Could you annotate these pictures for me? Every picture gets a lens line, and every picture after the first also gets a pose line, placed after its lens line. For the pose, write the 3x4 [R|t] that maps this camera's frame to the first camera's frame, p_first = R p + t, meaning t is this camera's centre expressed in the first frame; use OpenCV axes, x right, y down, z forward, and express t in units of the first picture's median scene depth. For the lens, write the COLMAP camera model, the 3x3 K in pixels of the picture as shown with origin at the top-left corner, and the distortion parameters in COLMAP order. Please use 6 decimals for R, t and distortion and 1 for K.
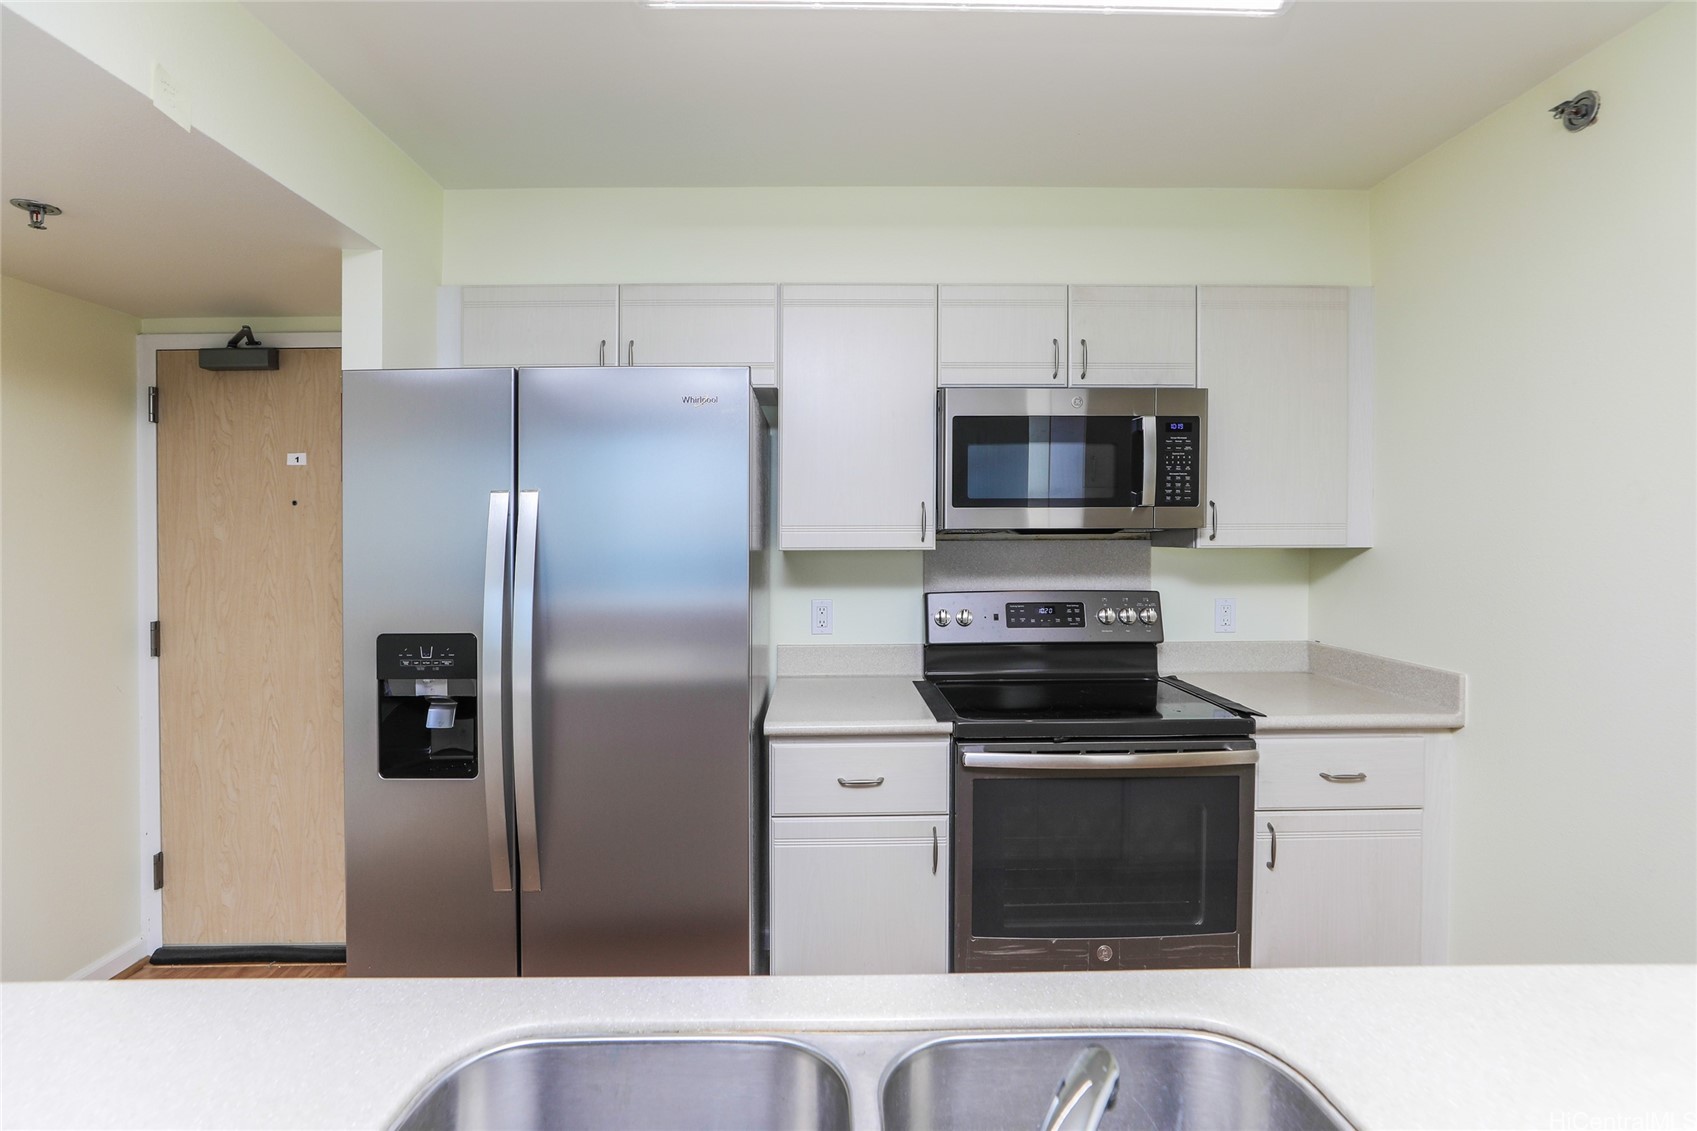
lens RADIAL K [[775.9, 0, 845.2], [0, 775.9, 554.3], [0, 0, 1]] dist [-0.004368, 0.001131]
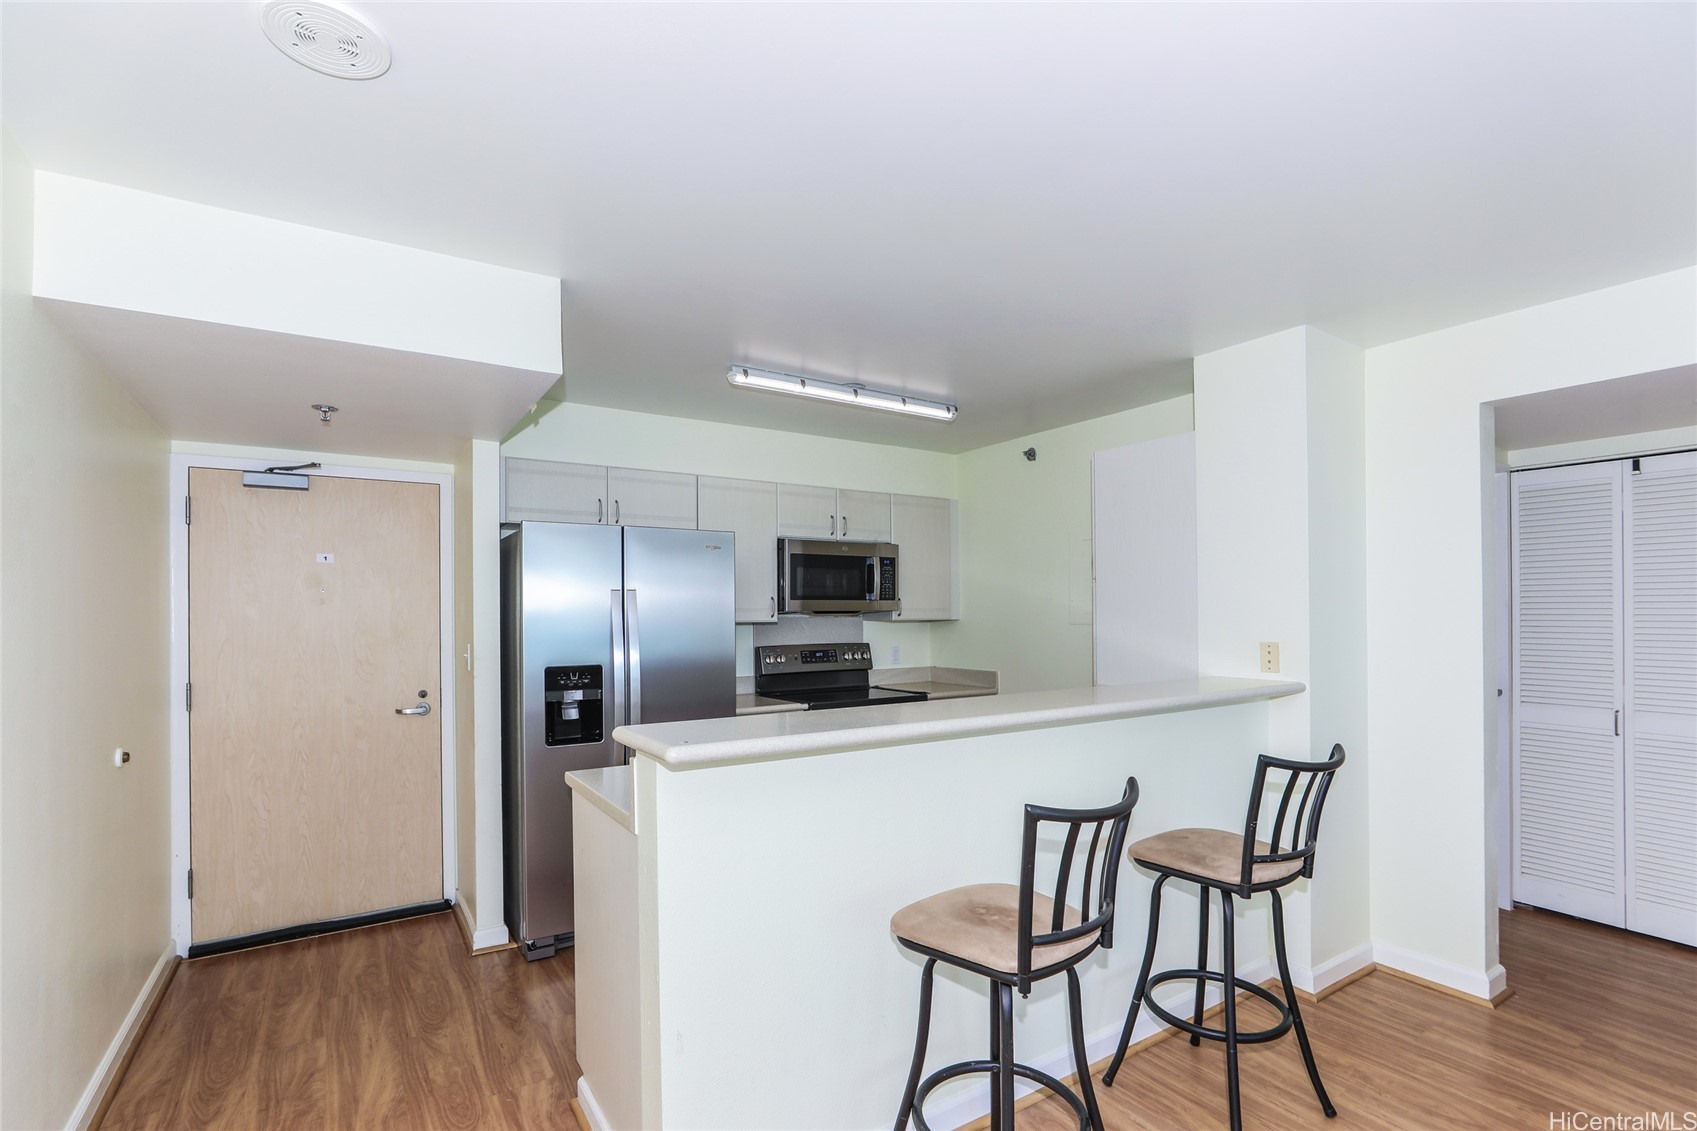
lens RADIAL K [[775.9, 0, 869.2], [0, 775.9, 601.7], [0, 0, 1]] dist [-0.004368, 0.001131]
pose [[0.849656, 0.008432, 0.527269, -0.699326], [0.015308, 0.999056, -0.040643, 0.026141], [-0.527114, 0.042604, 0.848726, -0.735776]]
